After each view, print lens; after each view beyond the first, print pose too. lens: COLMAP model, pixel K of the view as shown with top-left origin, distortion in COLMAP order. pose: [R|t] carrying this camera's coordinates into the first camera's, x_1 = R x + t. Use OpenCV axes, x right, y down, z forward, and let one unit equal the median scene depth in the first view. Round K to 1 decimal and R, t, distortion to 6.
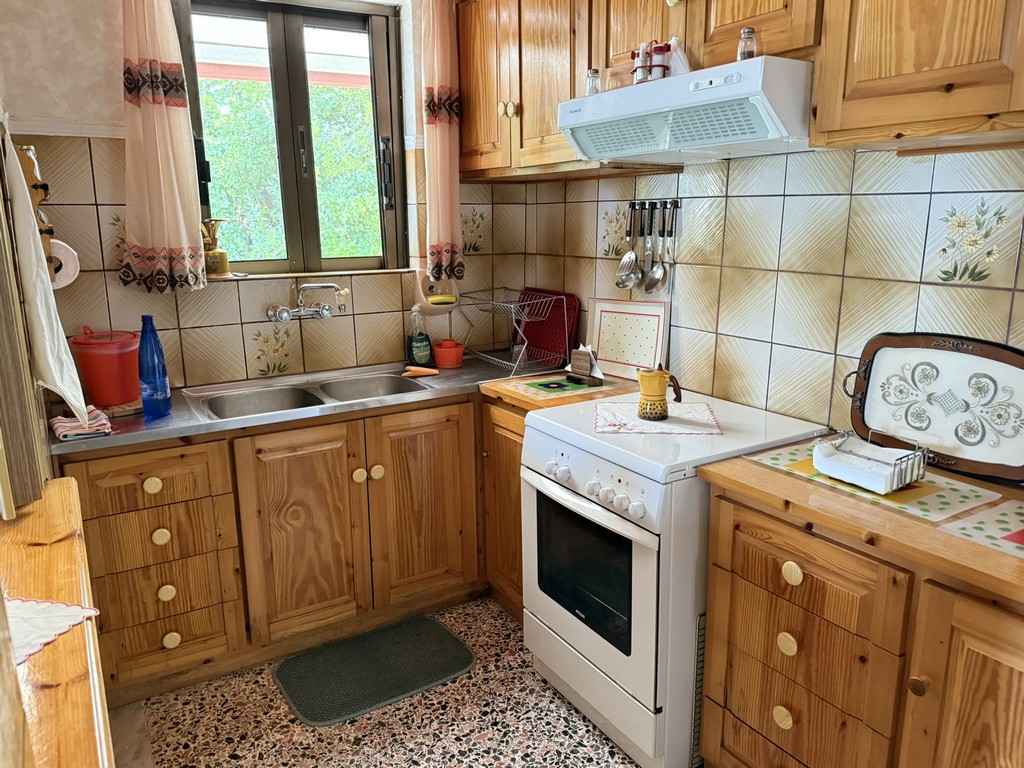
lens RADIAL K [[741.0, 0, 509.6], [0, 741.0, 383.1], [0, 0, 1]] dist [0.064603, -0.087417]
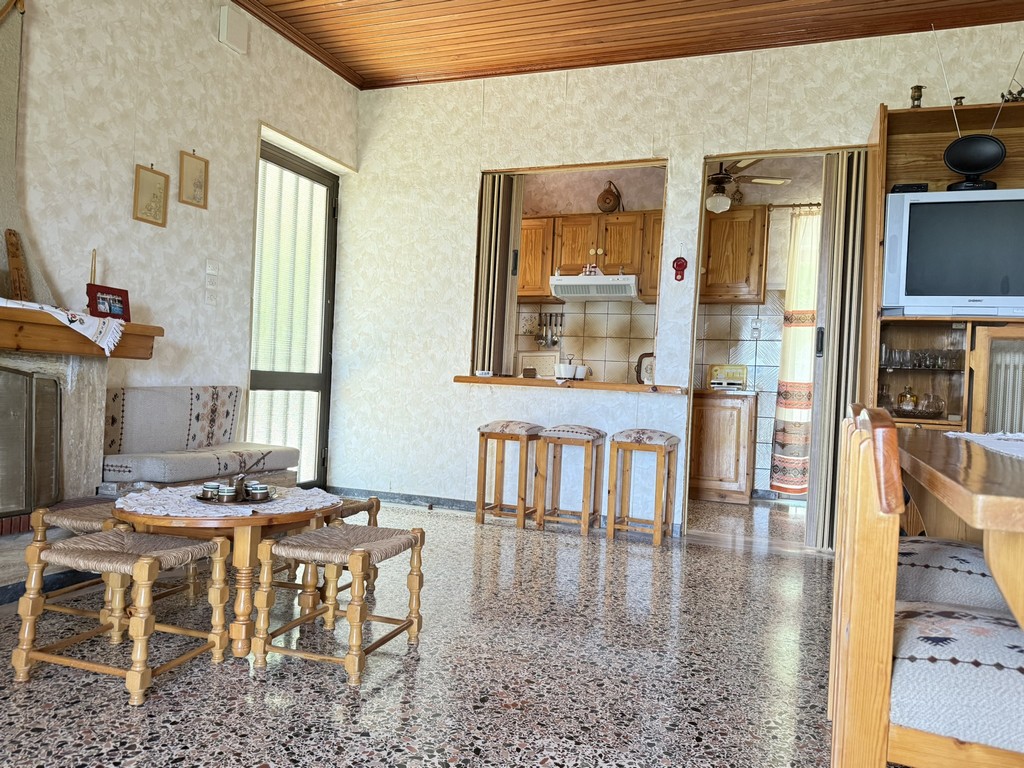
lens RADIAL K [[741.0, 0, 519.5], [0, 741.0, 387.8], [0, 0, 1]] dist [0.064603, -0.087417]
pose [[0.799137, 0.039512, 0.599849, -1.470835], [0.077558, 0.982722, -0.168056, 0.452987], [-0.596125, 0.180823, 0.782265, -0.959219]]
